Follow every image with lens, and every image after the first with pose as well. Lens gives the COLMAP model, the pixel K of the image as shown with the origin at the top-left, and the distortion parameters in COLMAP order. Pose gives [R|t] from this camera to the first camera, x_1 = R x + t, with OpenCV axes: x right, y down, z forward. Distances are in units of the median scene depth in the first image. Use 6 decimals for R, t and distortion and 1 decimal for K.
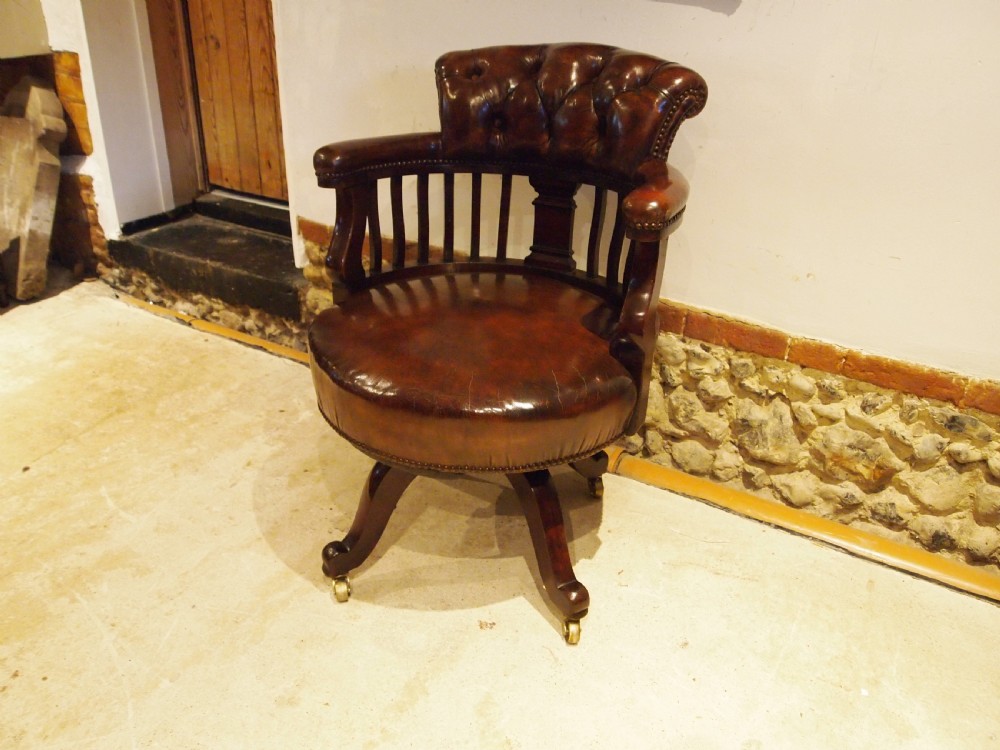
lens RADIAL K [[802.0, 0, 506.2], [0, 802.0, 380.0], [0, 0, 1]] dist [-0.052347, 0.005961]
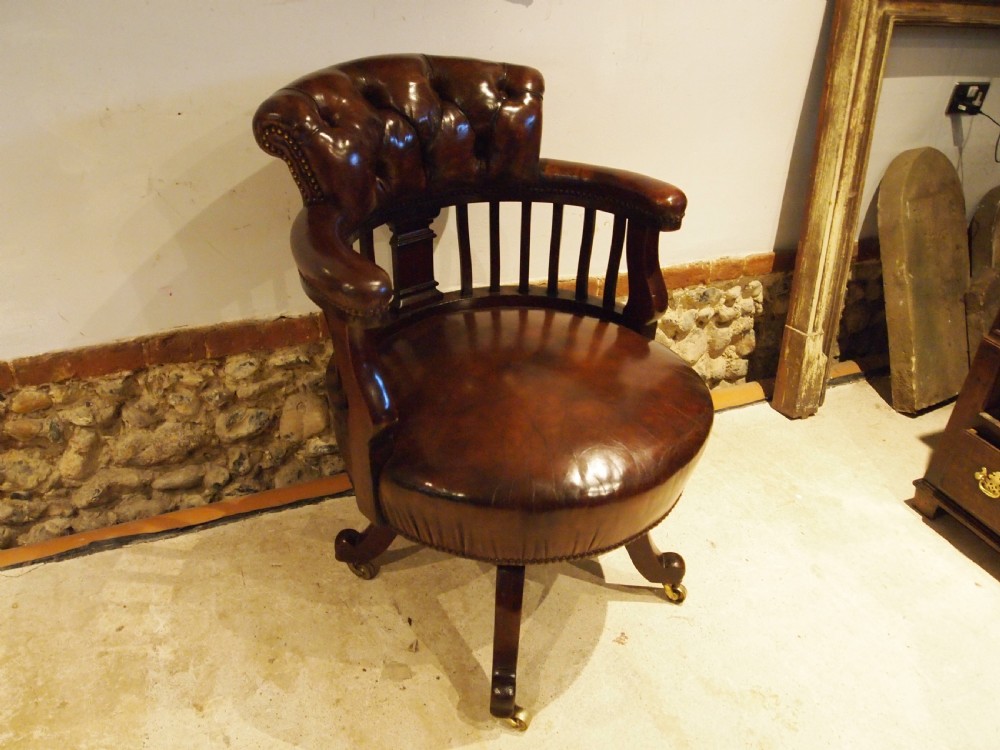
lens RADIAL K [[802.0, 0, 510.5], [0, 802.0, 380.7], [0, 0, 1]] dist [-0.052347, 0.005961]
pose [[0.569147, -0.427514, 0.702355, -0.590652], [0.344762, 0.899566, 0.268178, -0.274759], [-0.746465, 0.089513, 0.659376, 0.340456]]
